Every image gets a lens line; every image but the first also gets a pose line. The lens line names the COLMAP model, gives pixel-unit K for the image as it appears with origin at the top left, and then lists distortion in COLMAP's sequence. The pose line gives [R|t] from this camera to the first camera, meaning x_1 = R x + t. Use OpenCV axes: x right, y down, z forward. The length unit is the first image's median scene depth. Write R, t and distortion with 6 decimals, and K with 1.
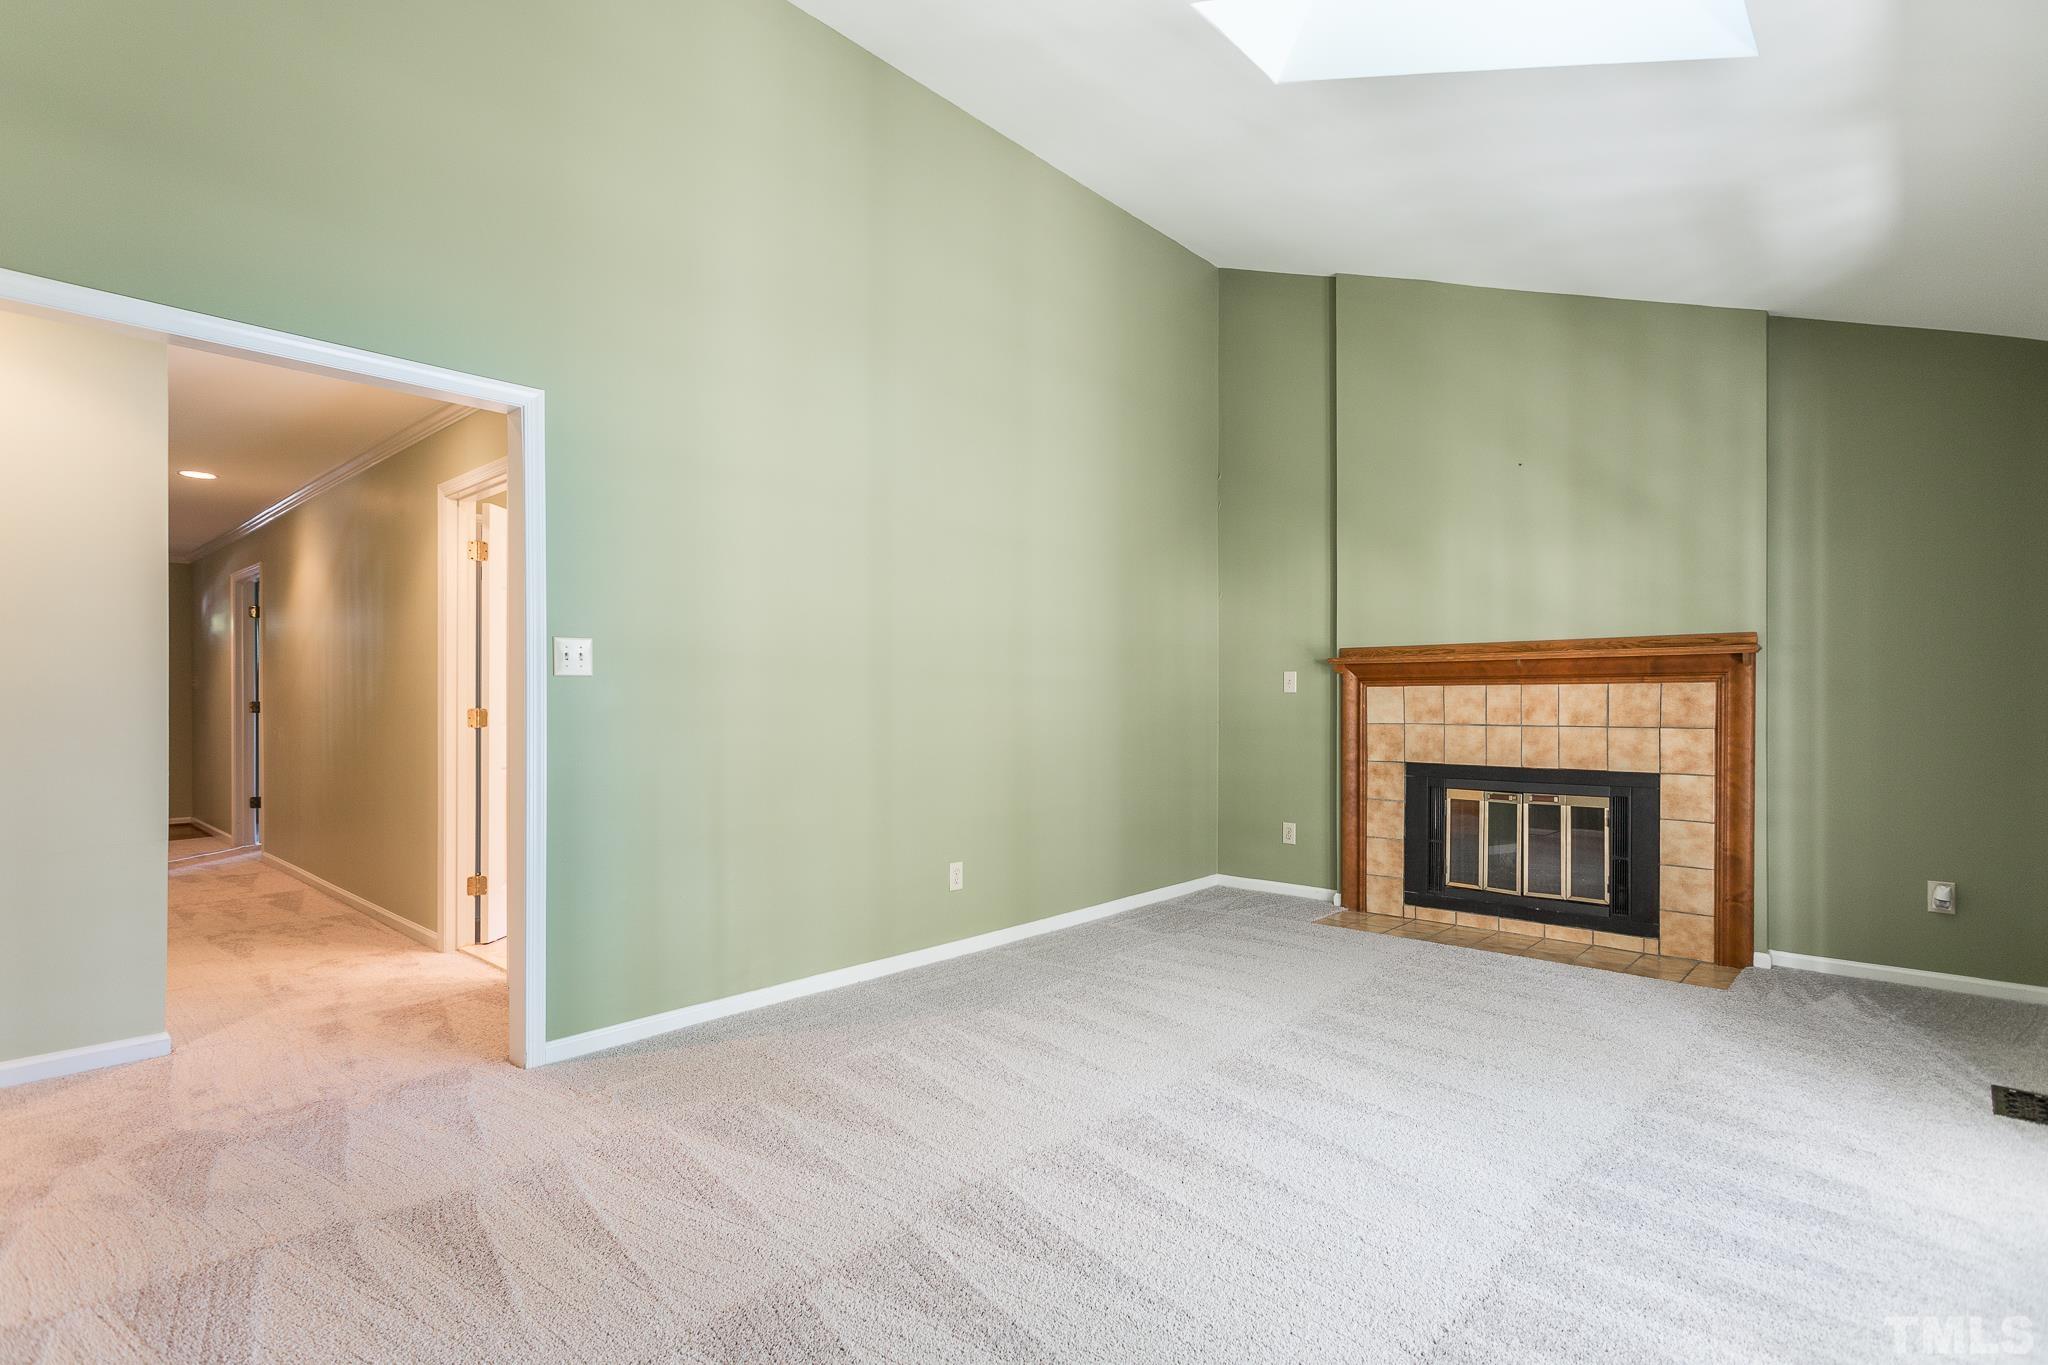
lens RADIAL K [[981.4, 0, 1024.7], [0, 981.4, 697.3], [0, 0, 1]] dist [-0.004171, -0.000851]
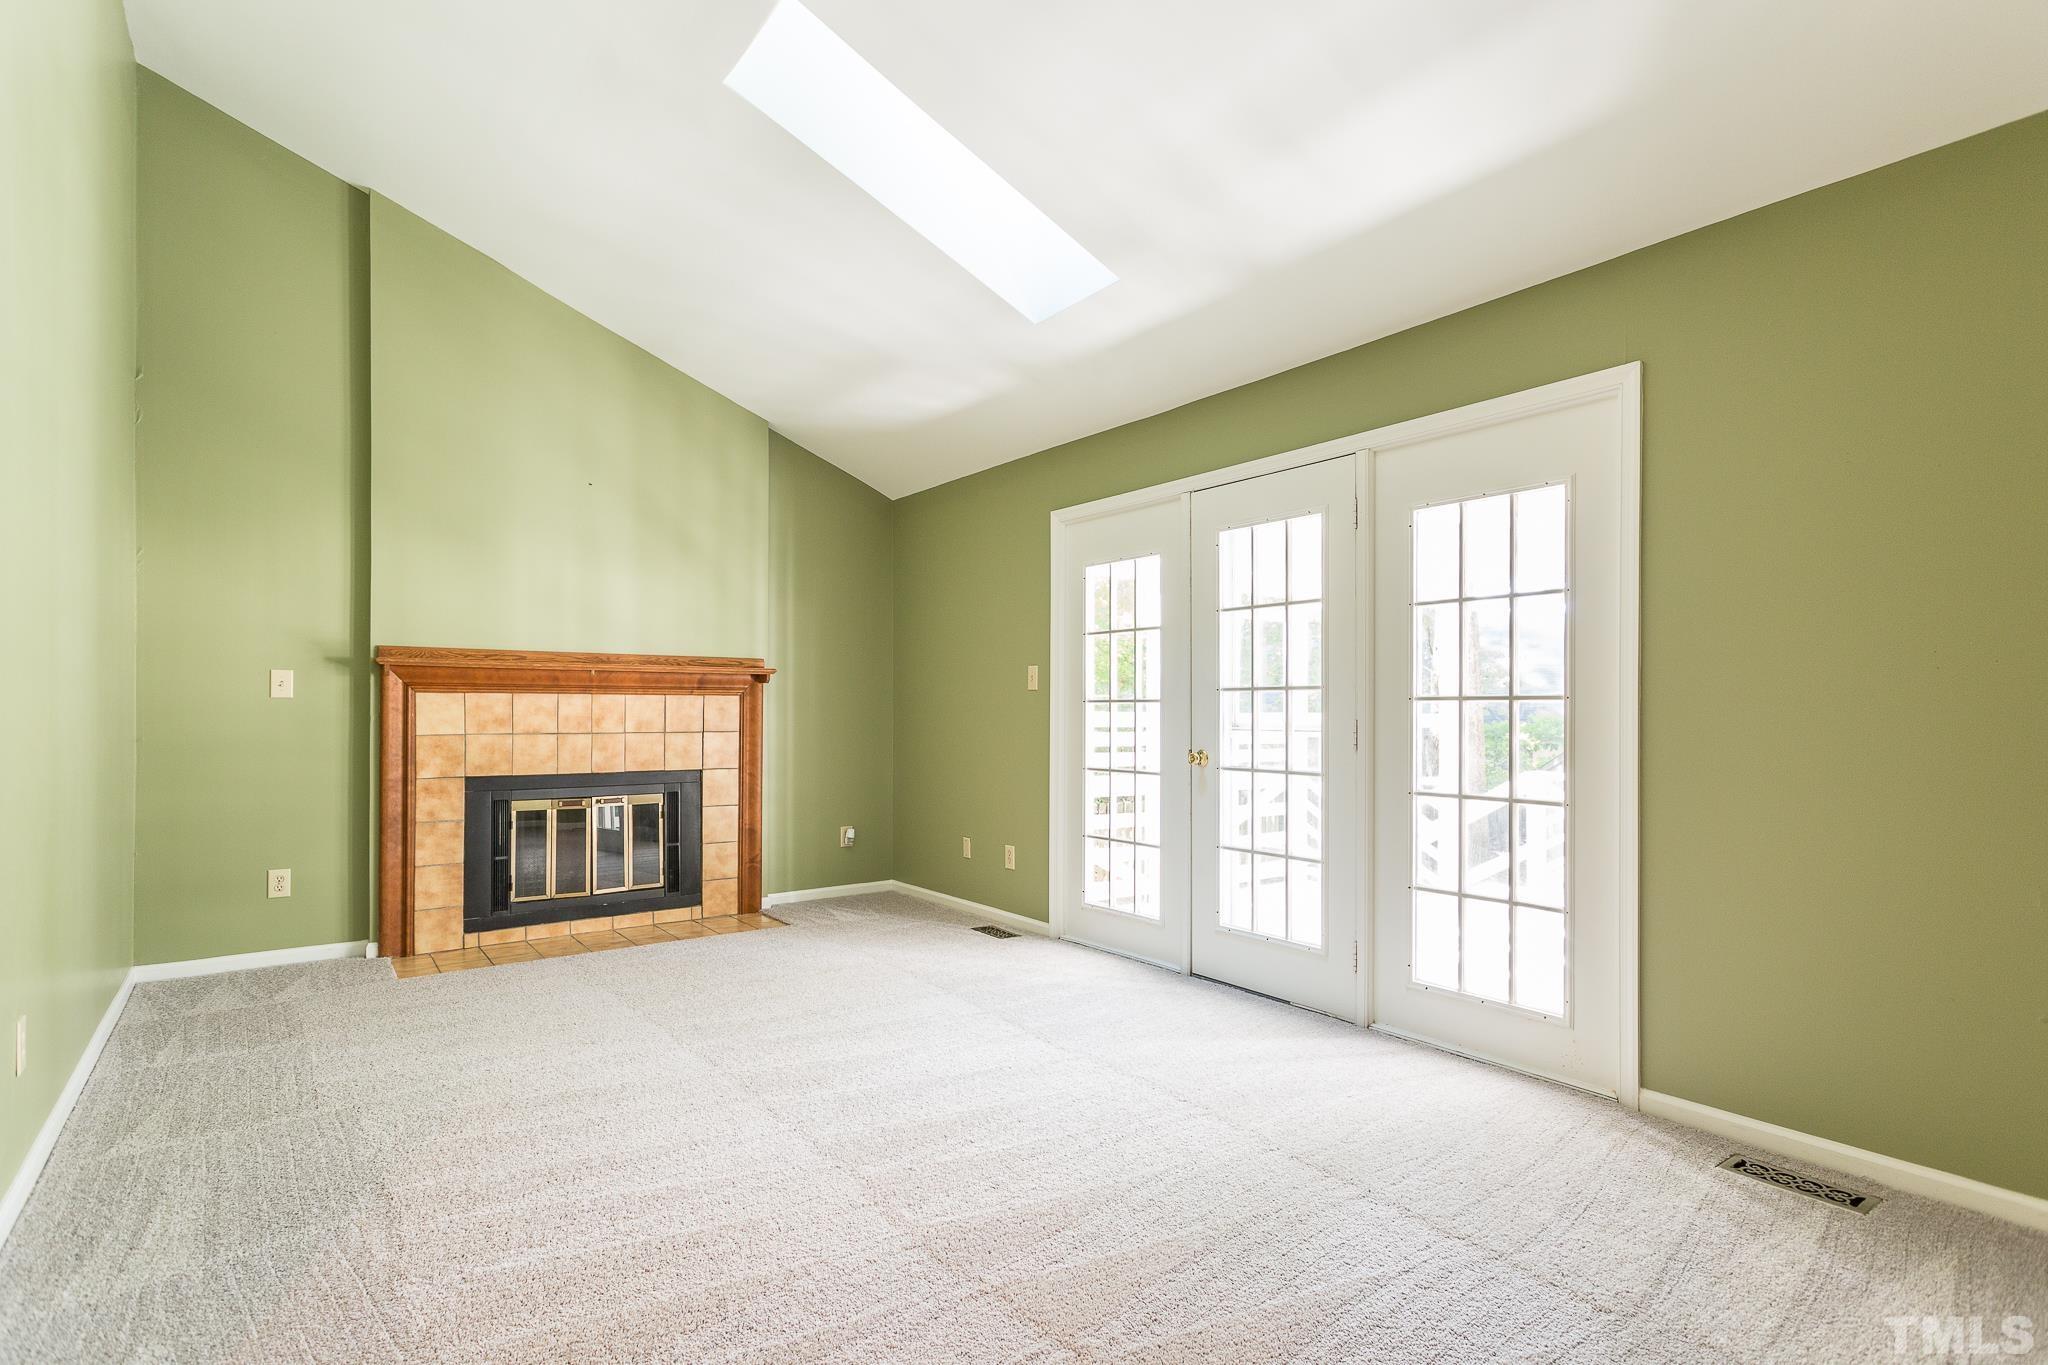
lens RADIAL K [[981.4, 0, 1022.0], [0, 981.4, 701.1], [0, 0, 1]] dist [-0.004171, -0.000851]
pose [[0.173585, 0.011440, 0.984752, -0.450519], [-0.007340, 0.999920, -0.010322, 0.001838], [-0.984791, -0.005437, 0.173655, 0.364317]]
